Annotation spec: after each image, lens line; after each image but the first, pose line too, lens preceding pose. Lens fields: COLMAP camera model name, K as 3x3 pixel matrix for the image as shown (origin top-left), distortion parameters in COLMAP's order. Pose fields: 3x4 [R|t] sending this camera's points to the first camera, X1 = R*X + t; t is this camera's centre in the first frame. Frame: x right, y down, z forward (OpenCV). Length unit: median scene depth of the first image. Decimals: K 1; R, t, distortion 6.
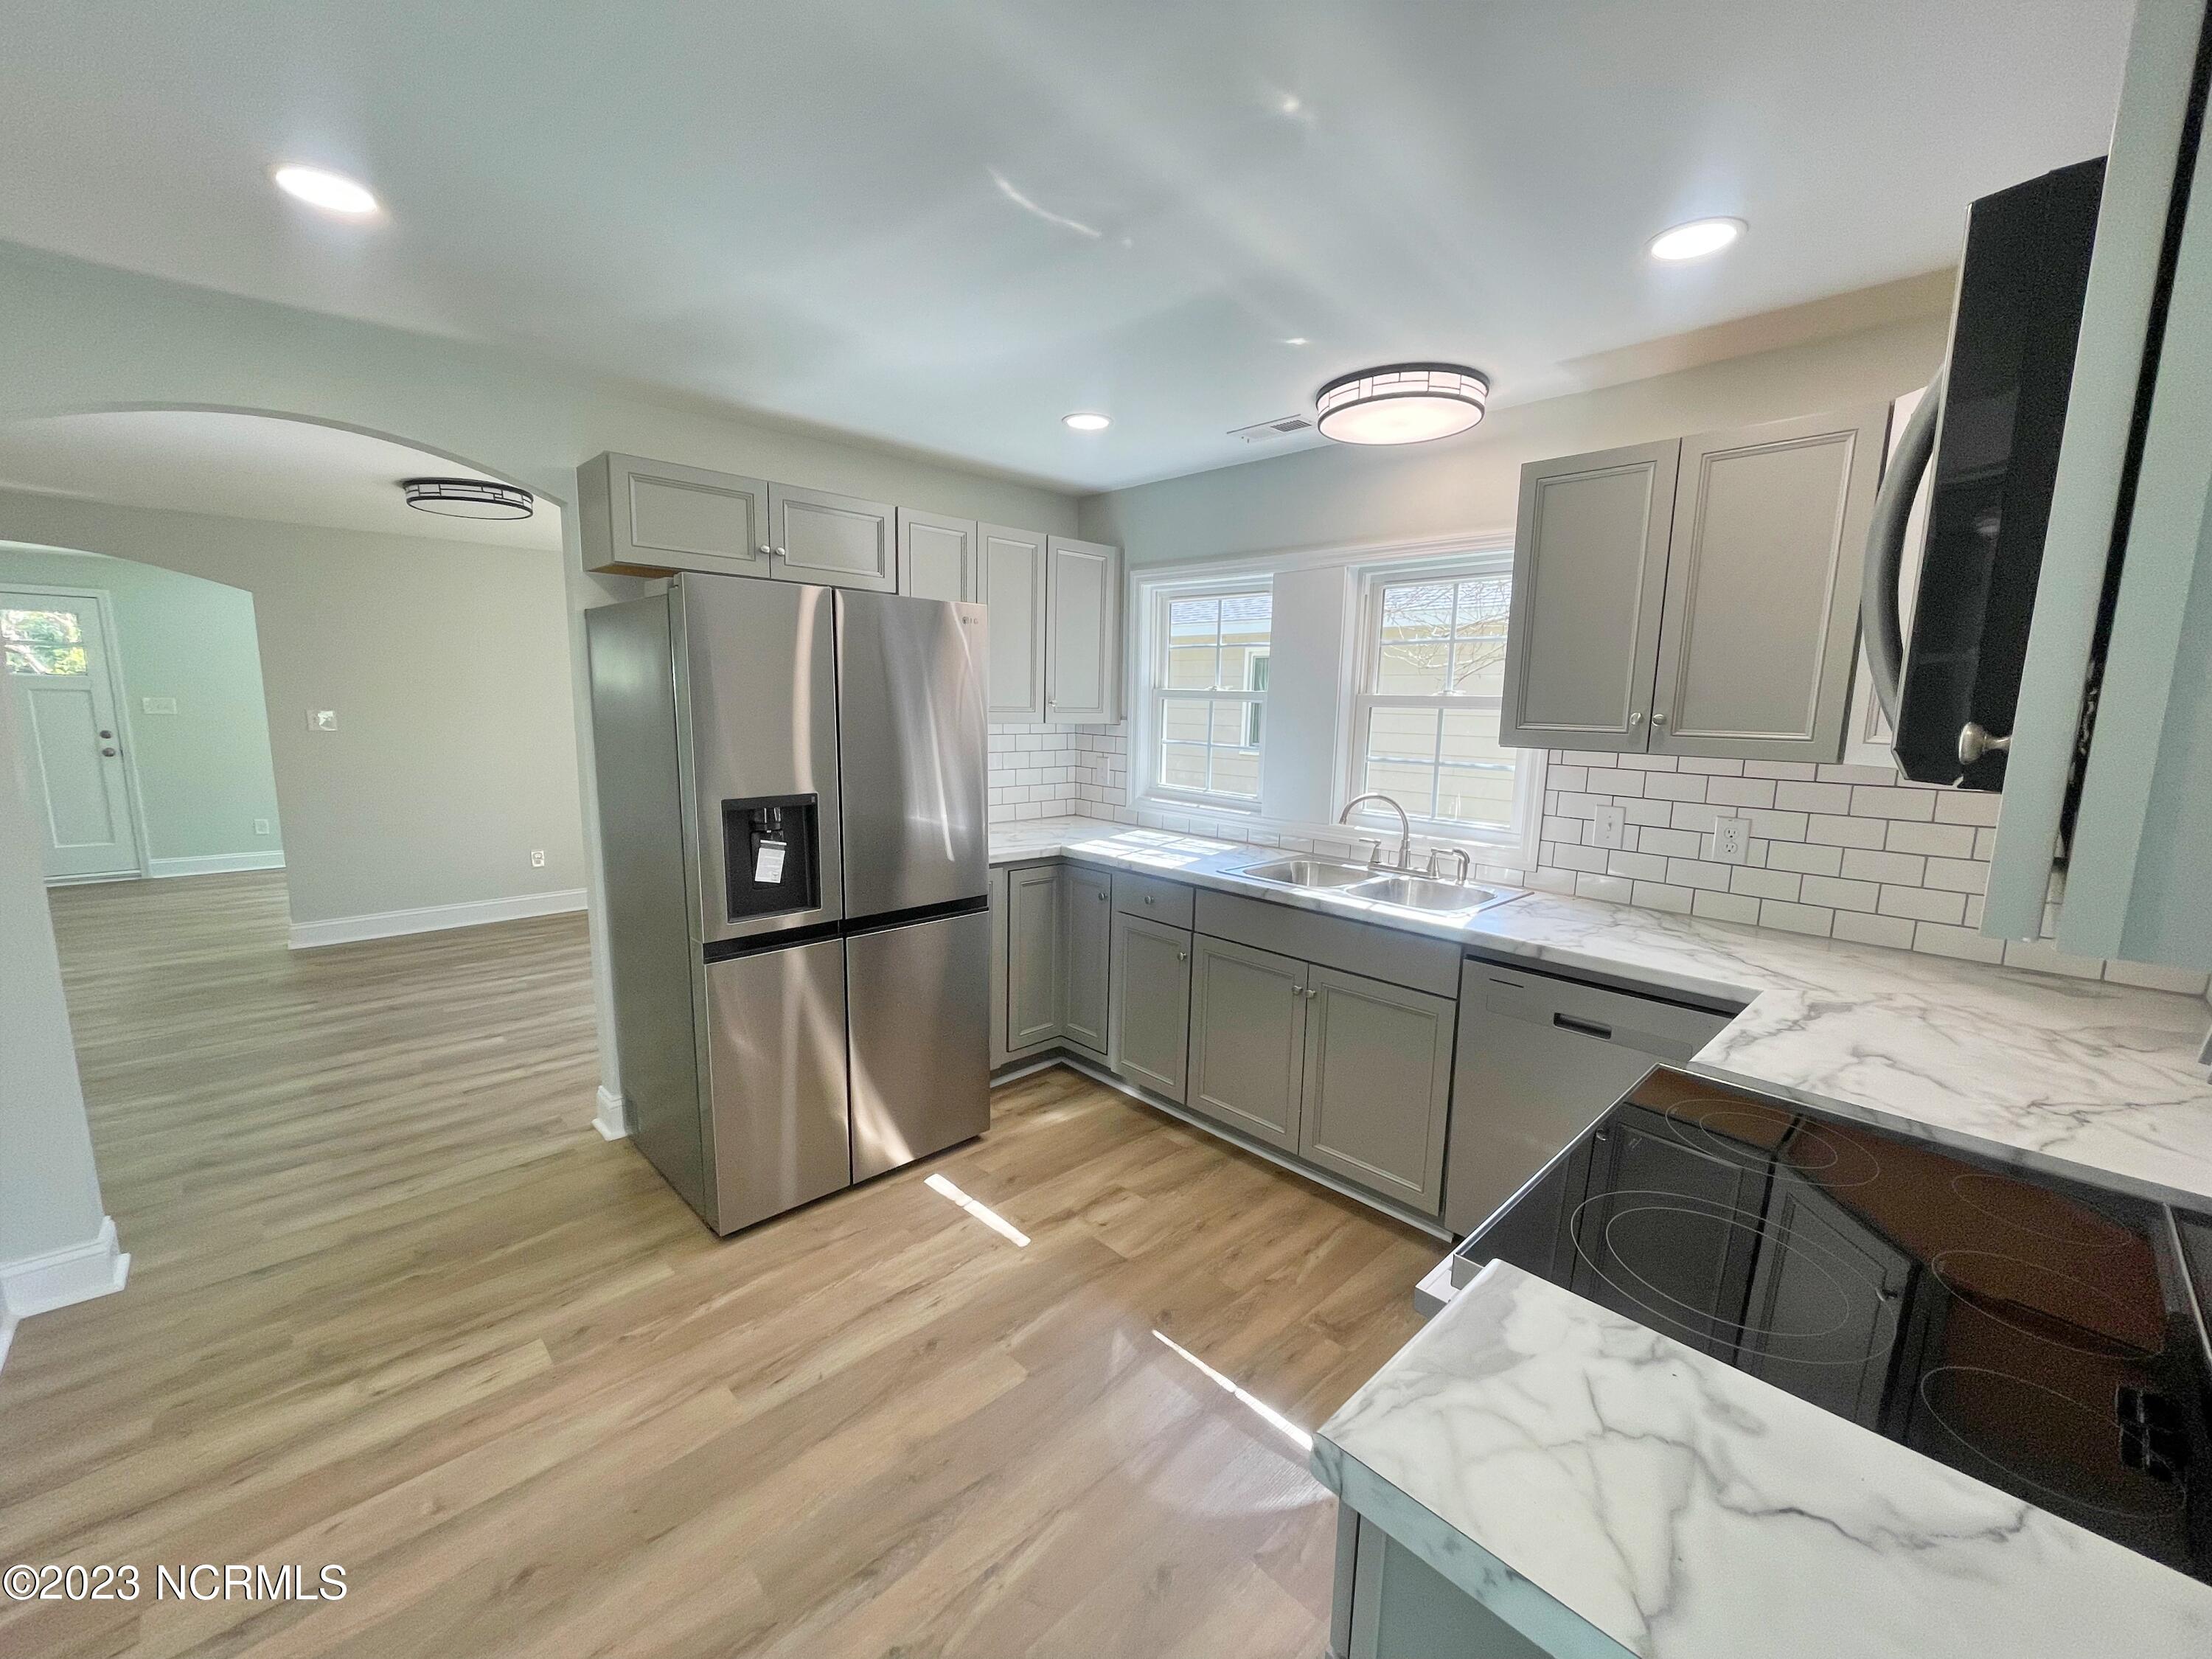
lens RADIAL K [[893.1, 0, 1107.4], [0, 893.1, 841.9], [0, 0, 1]] dist [-0.002122, -0.000259]
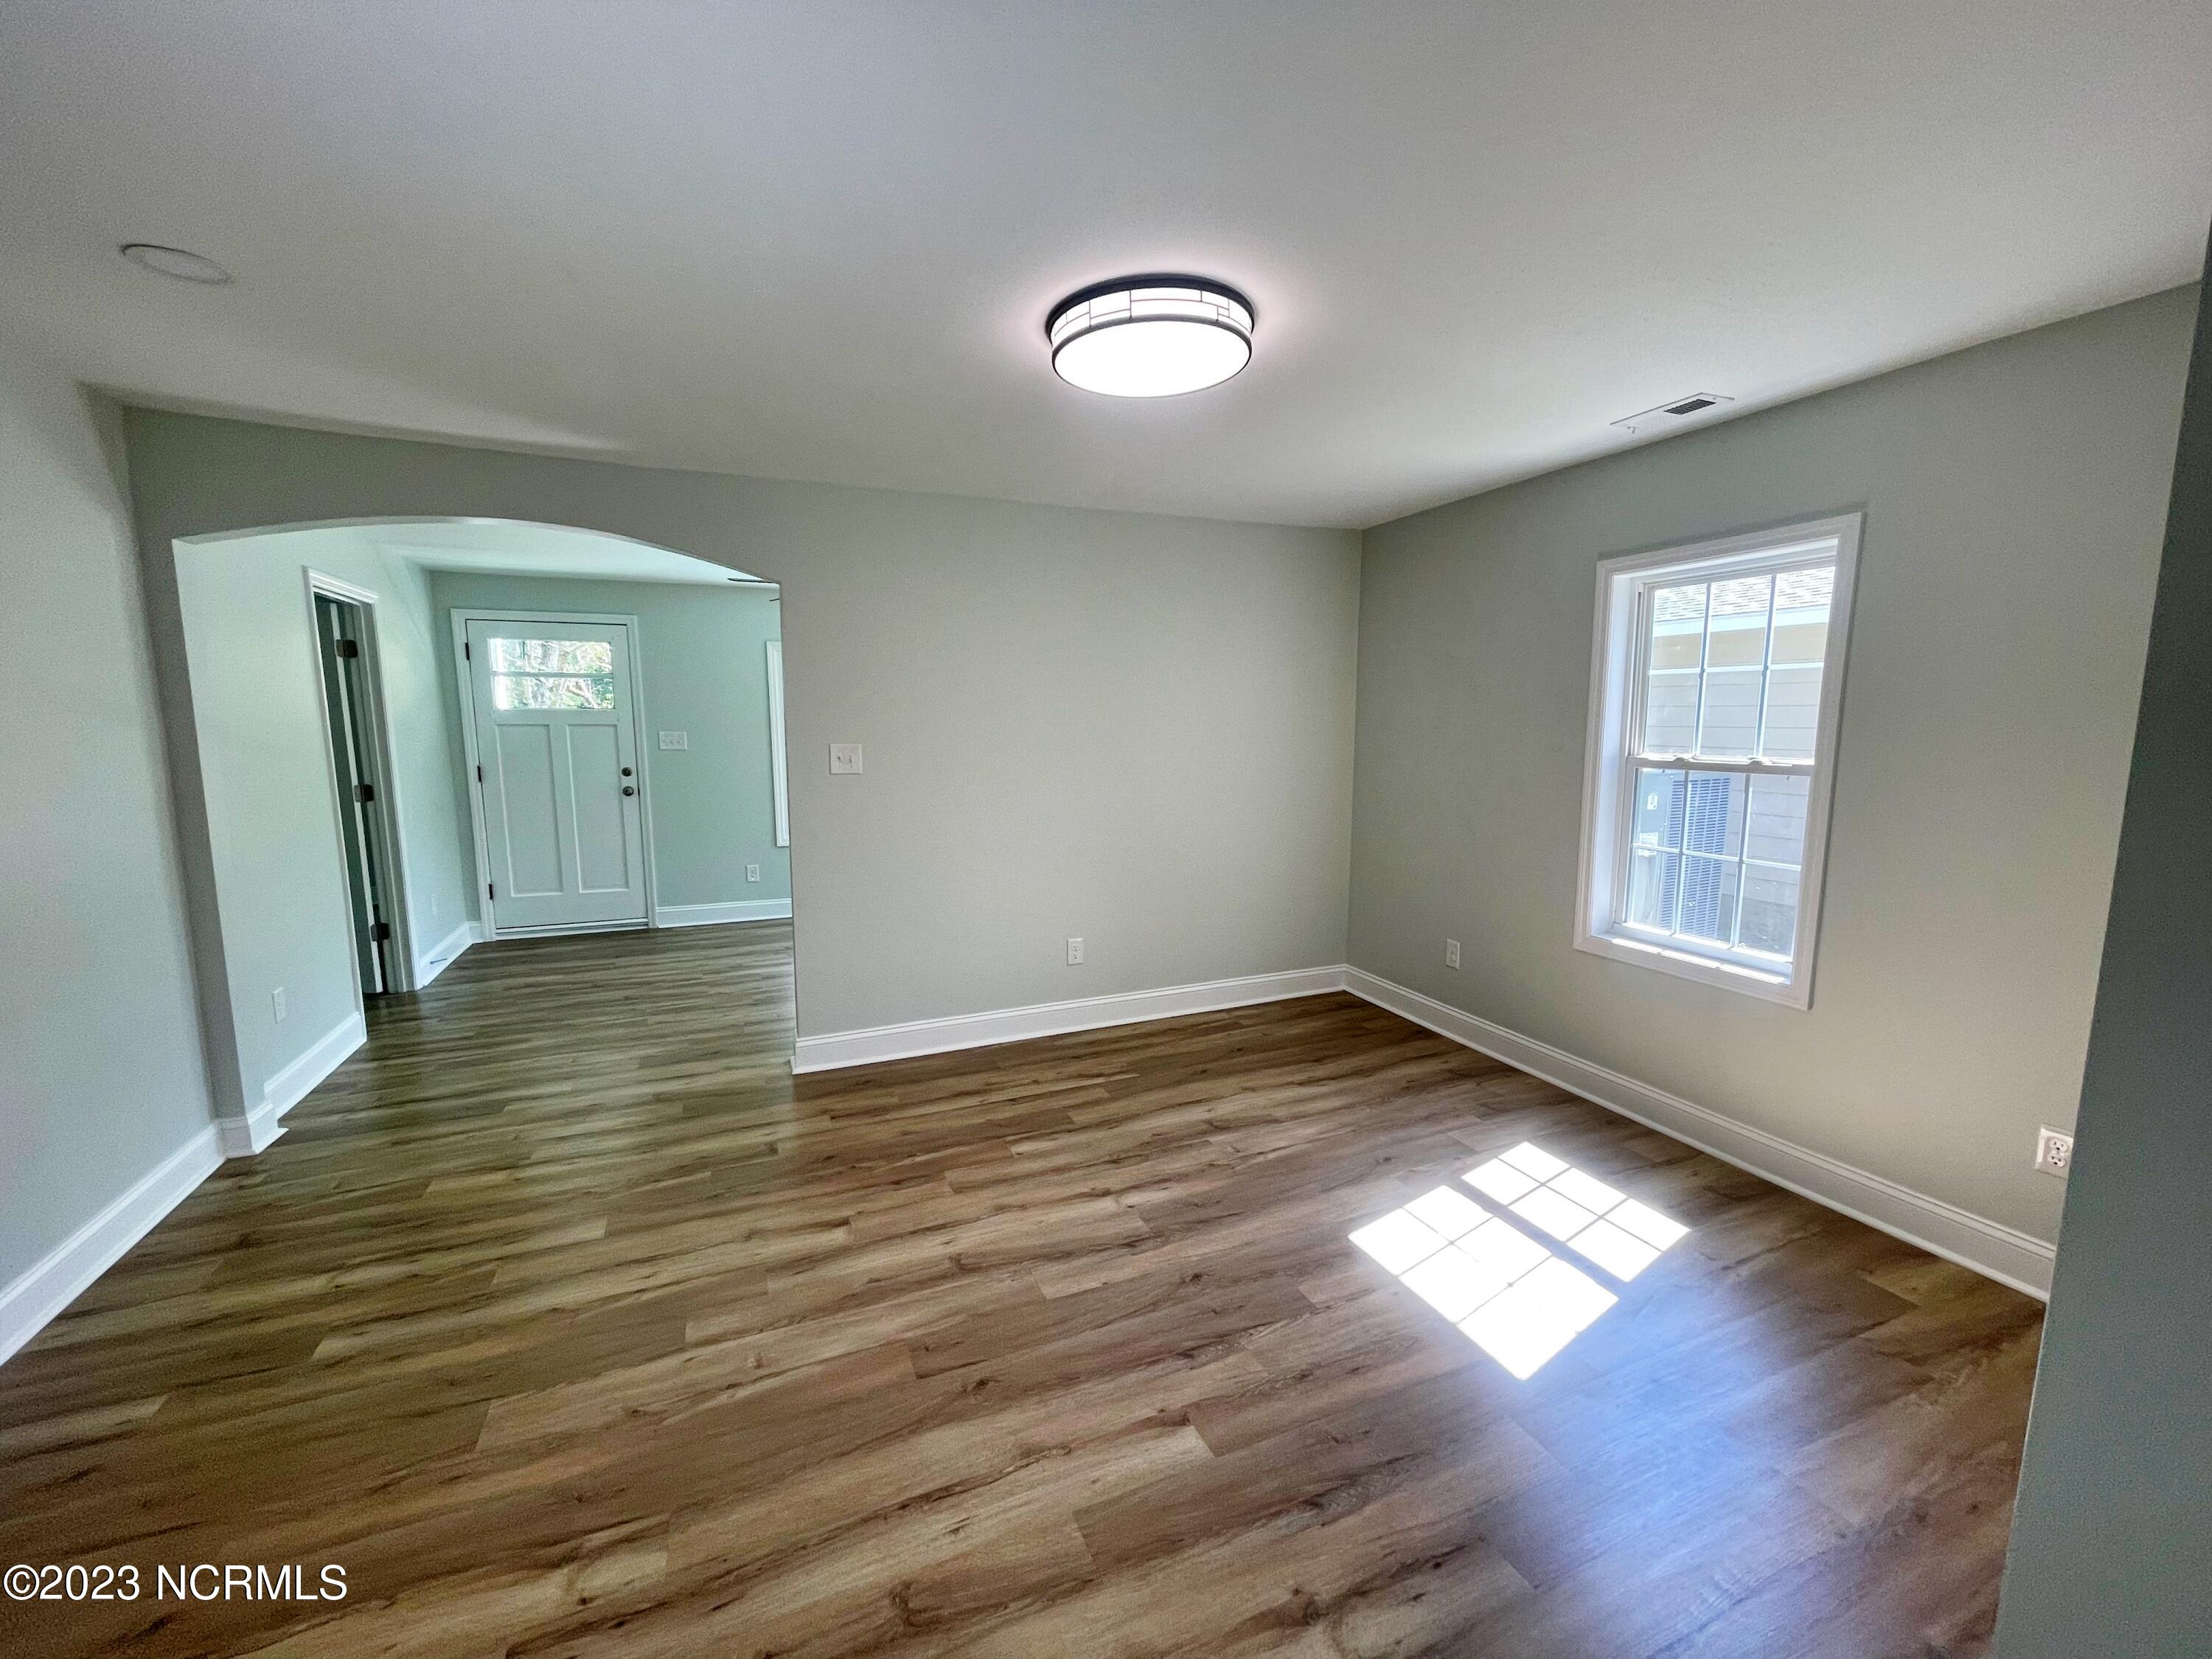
lens RADIAL K [[902.8, 0, 1106.0], [0, 902.8, 829.5], [0, 0, 1]] dist [-0.001092, 0.000064]
pose [[0.934515, 0.022178, -0.355231, -0.762526], [-0.037023, 0.998700, -0.035046, -0.109441], [0.353992, 0.045903, 0.934121, 0.710566]]
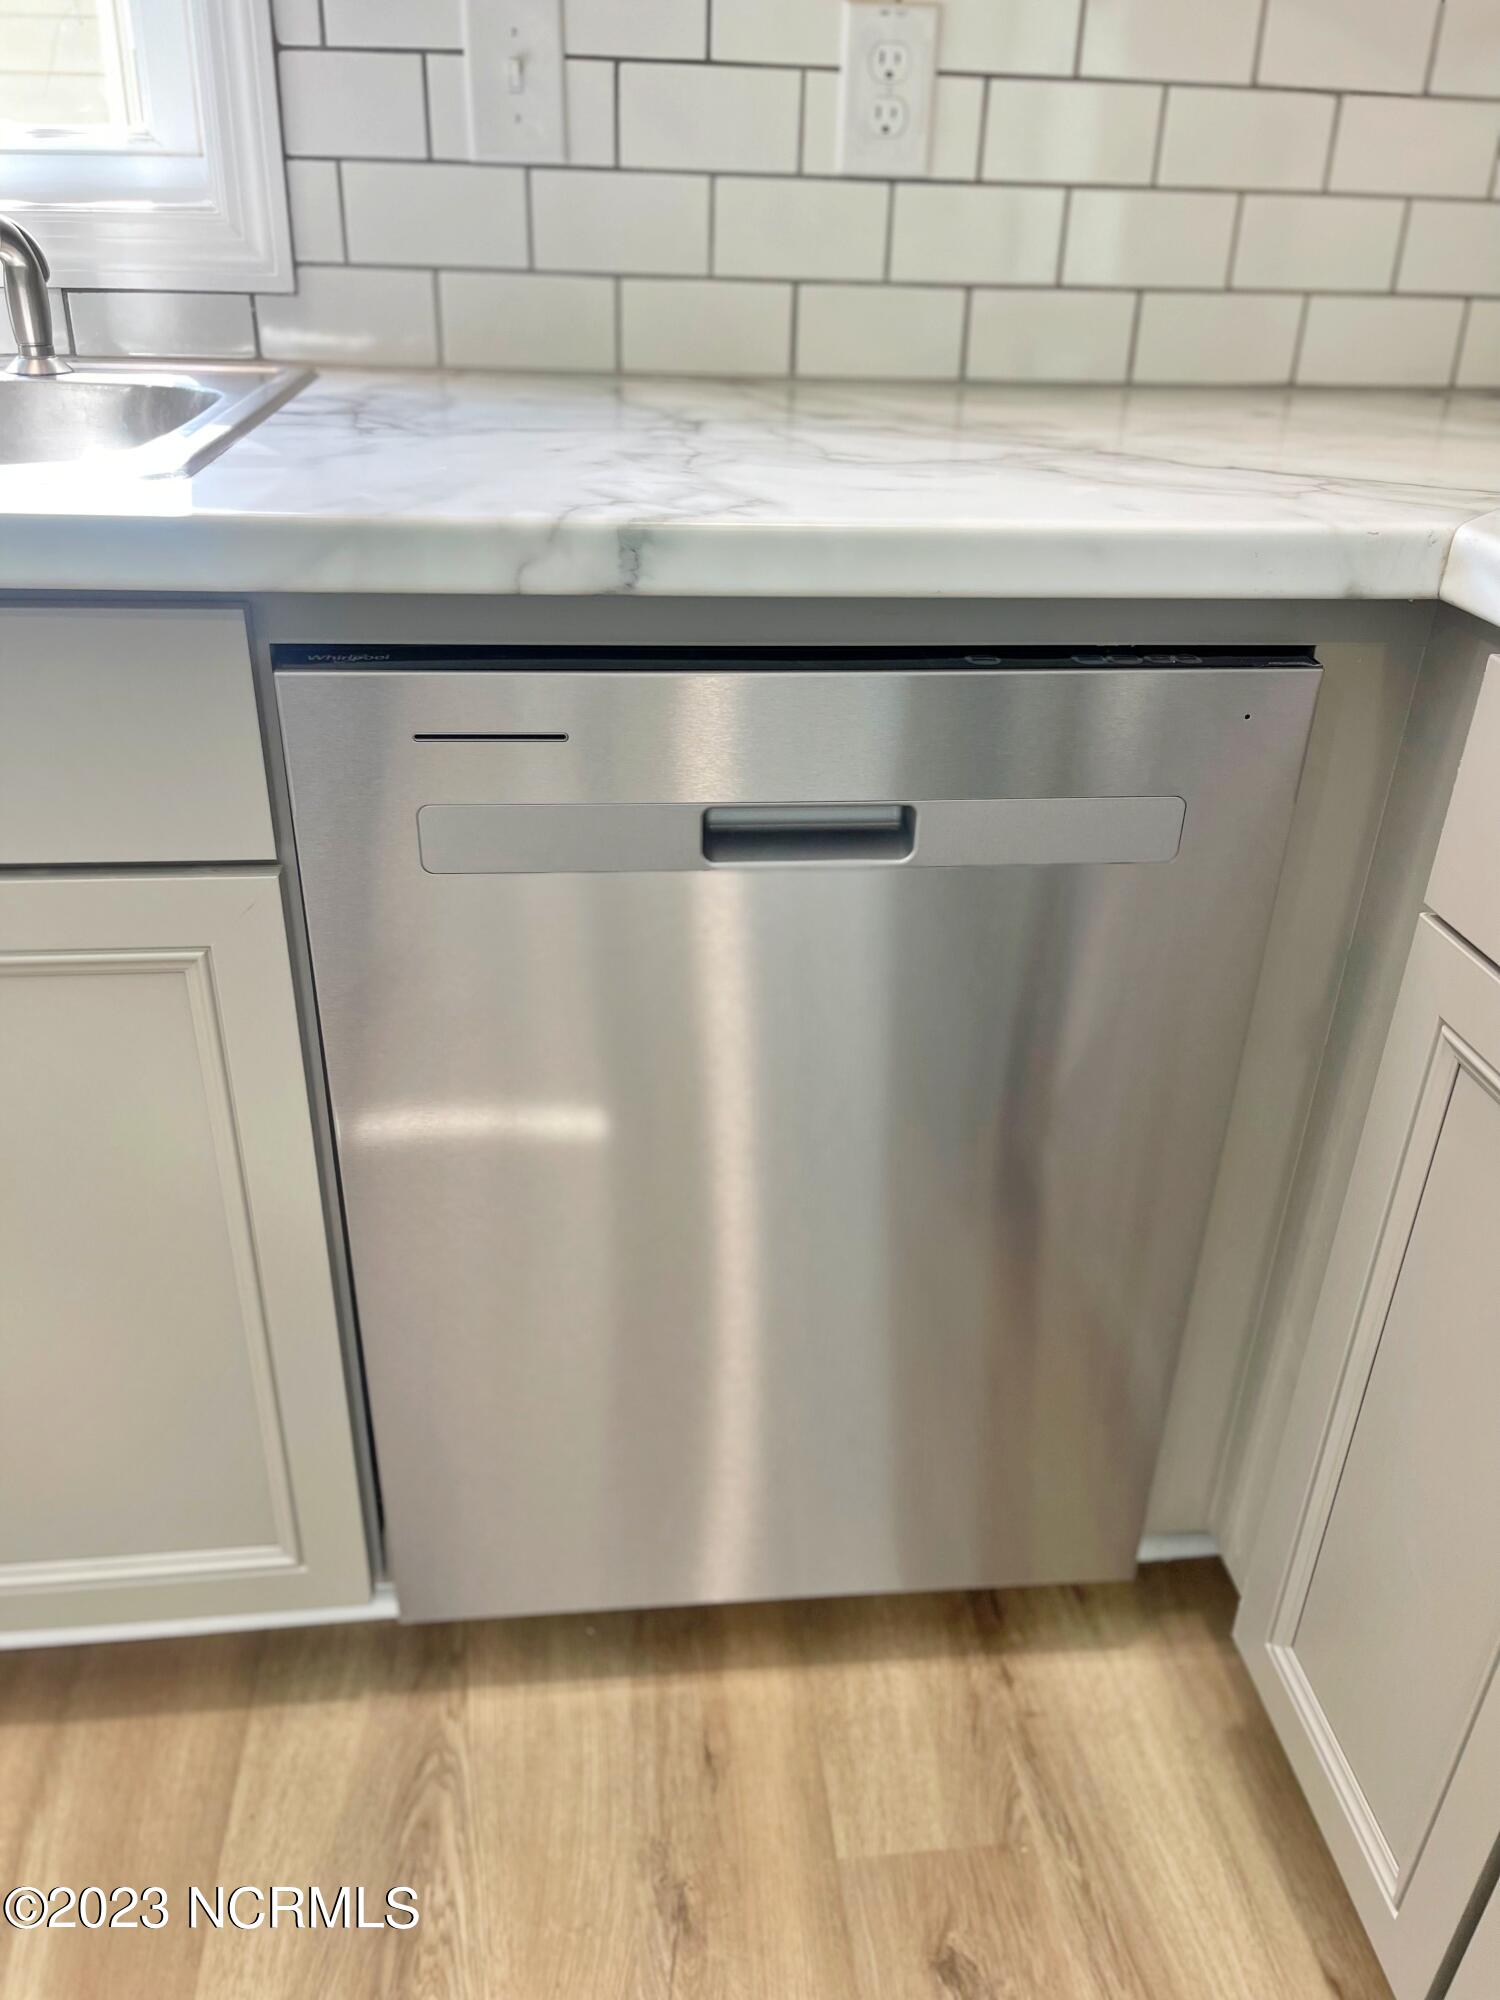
lens RADIAL K [[1506.0, 0, 758.5], [0, 1506.0, 1002.7], [0, 0, 1]] dist [0.066690, -0.087178]
pose [[0.615628, -0.376930, 0.692045, 0.159039], [0.108116, 0.910283, 0.399619, 0.058918], [-0.780585, -0.171195, 0.601148, 0.559149]]
